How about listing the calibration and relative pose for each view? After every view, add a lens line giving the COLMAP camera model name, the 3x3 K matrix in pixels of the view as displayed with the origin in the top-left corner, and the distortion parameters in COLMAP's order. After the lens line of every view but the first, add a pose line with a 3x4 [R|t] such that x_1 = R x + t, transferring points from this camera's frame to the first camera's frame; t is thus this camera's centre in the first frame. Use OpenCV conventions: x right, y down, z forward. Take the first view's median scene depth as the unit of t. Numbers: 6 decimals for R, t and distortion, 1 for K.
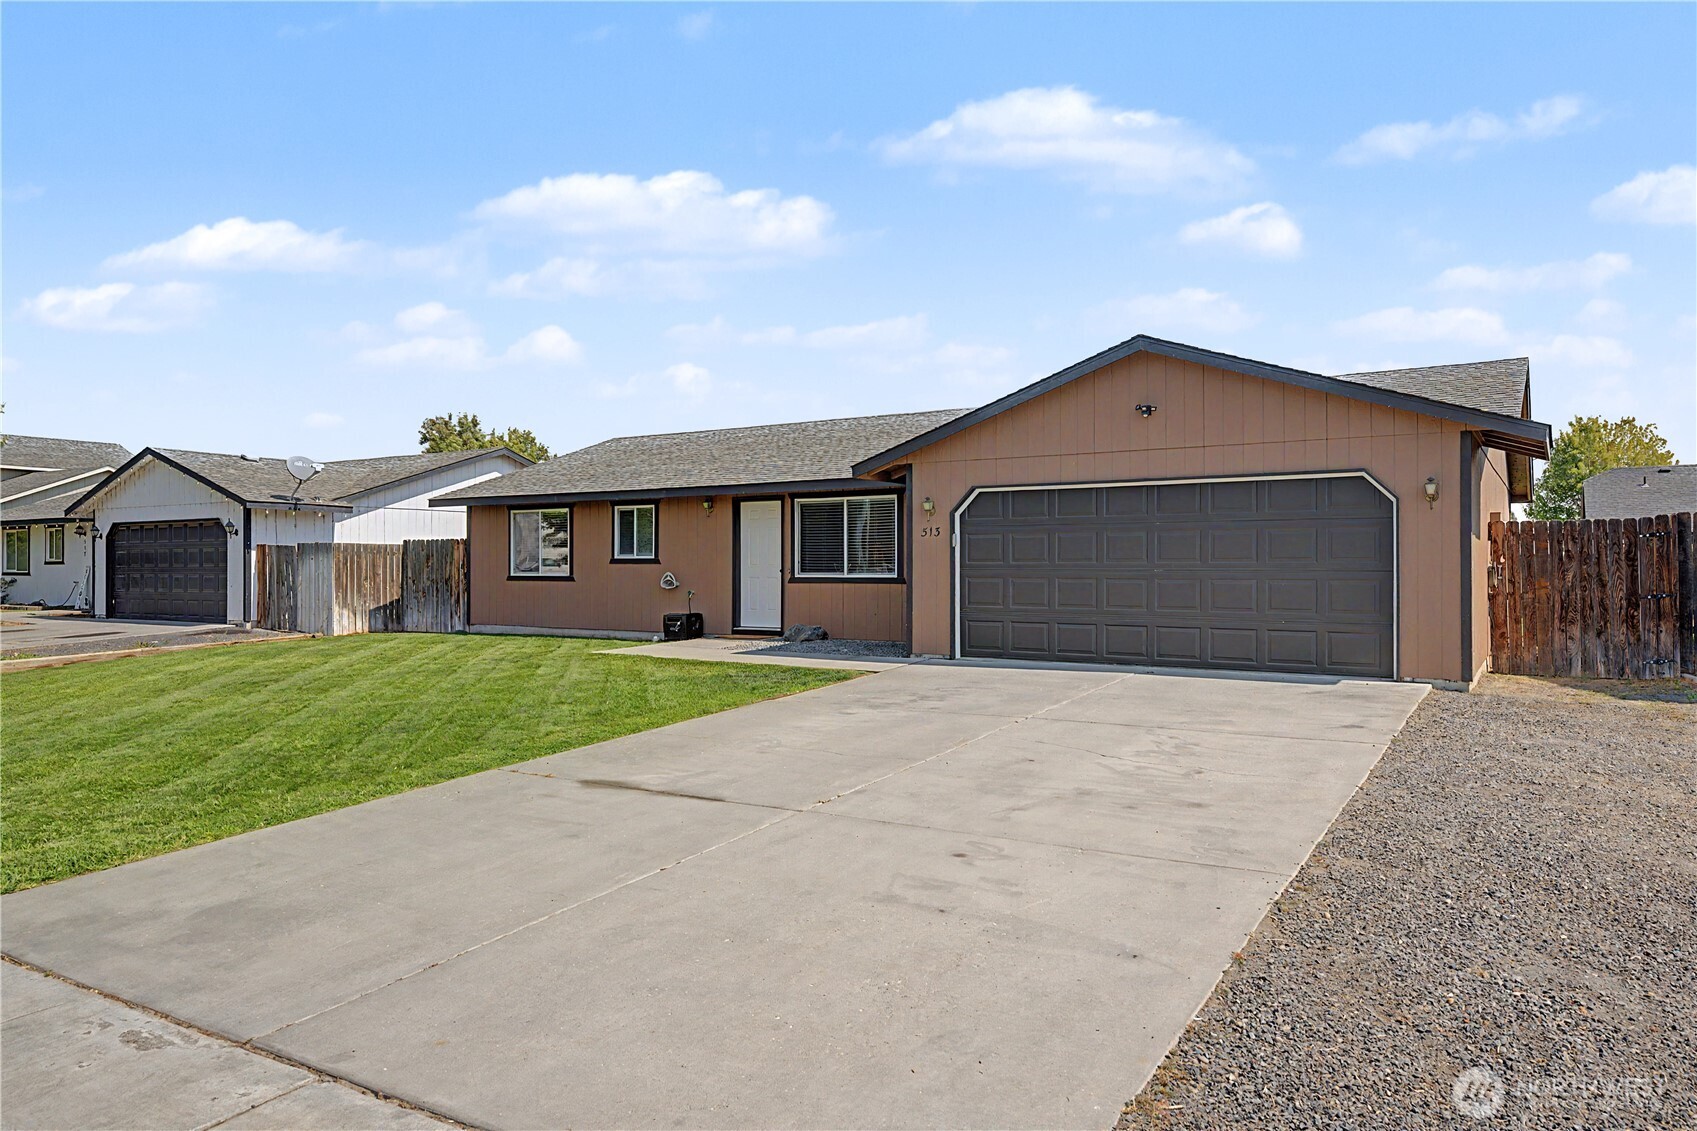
lens RADIAL K [[1179.0, 0, 848.5], [0, 1179.0, 565.5], [0, 0, 1]] dist [0.001523, -0.000181]
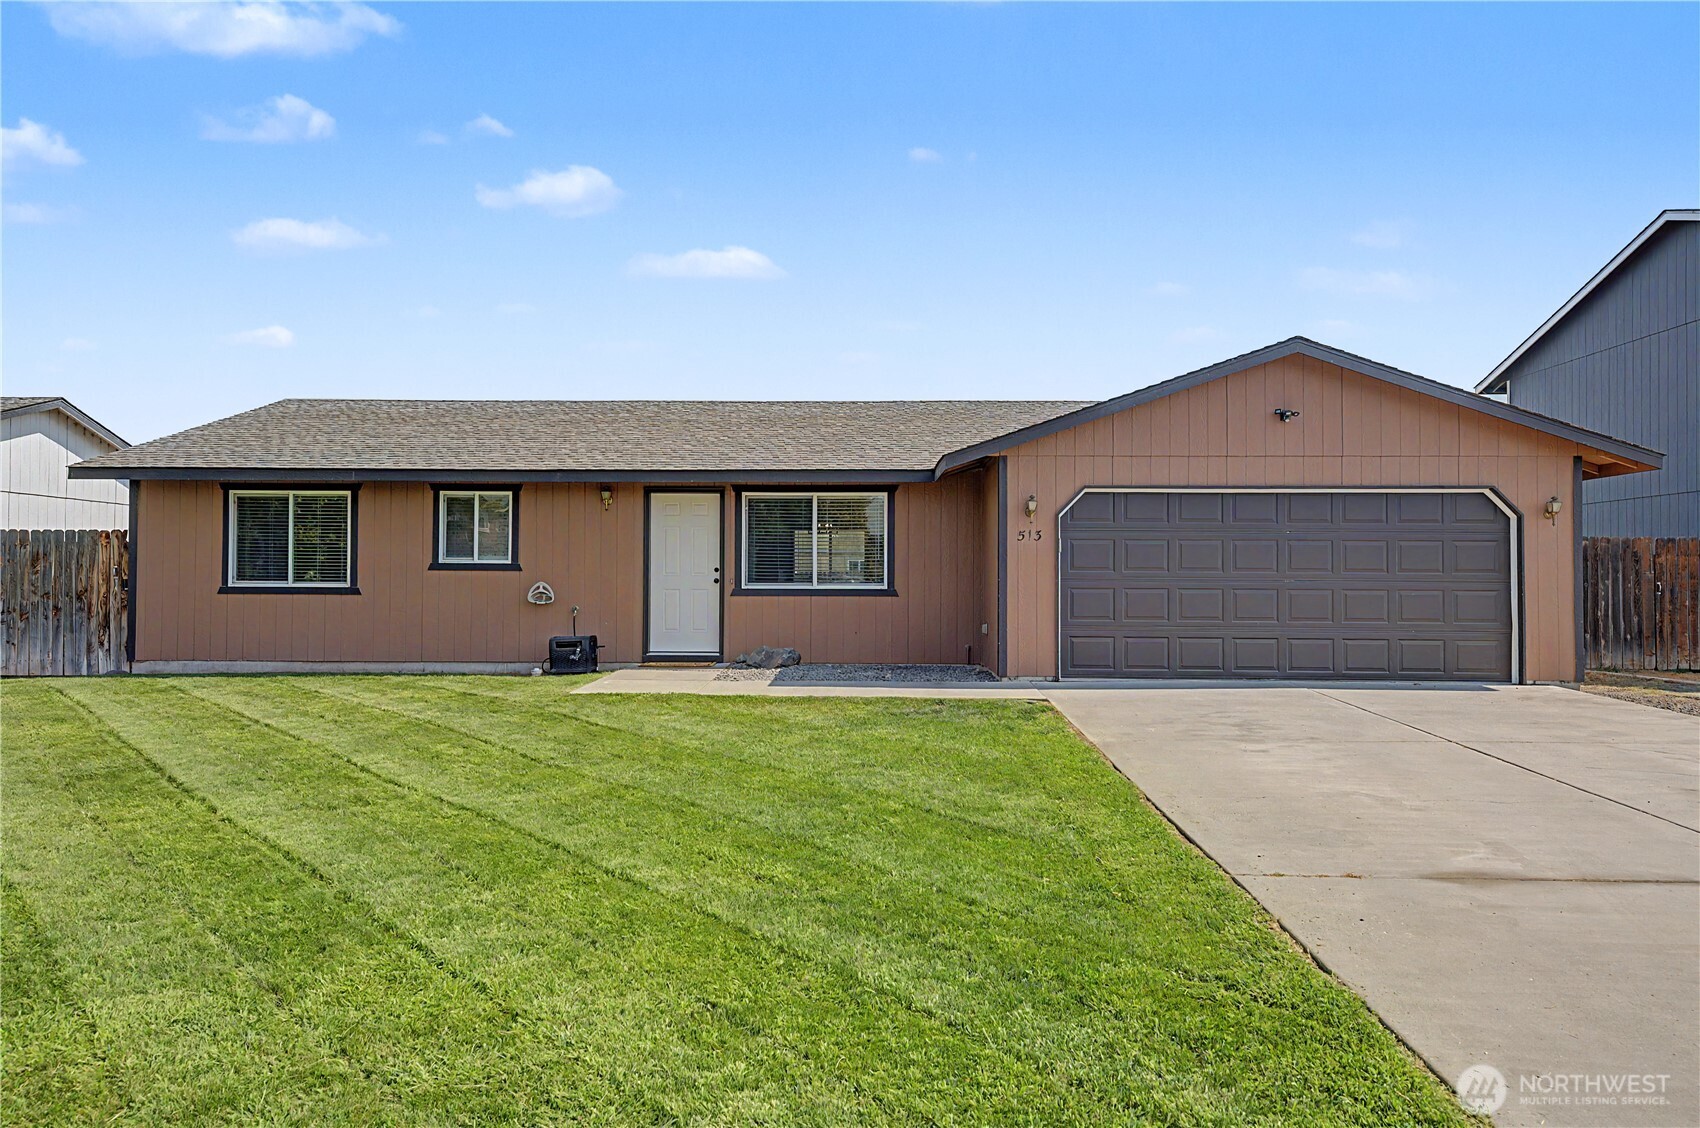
lens RADIAL K [[1181.1, 0, 850.0], [0, 1181.1, 564.0], [0, 0, 1]] dist [0.001523, -0.000181]
pose [[0.842386, 0.008464, 0.538808, -0.416188], [-0.004188, 0.999949, -0.009161, 0.000286], [-0.538859, 0.005460, 0.842379, 0.275534]]
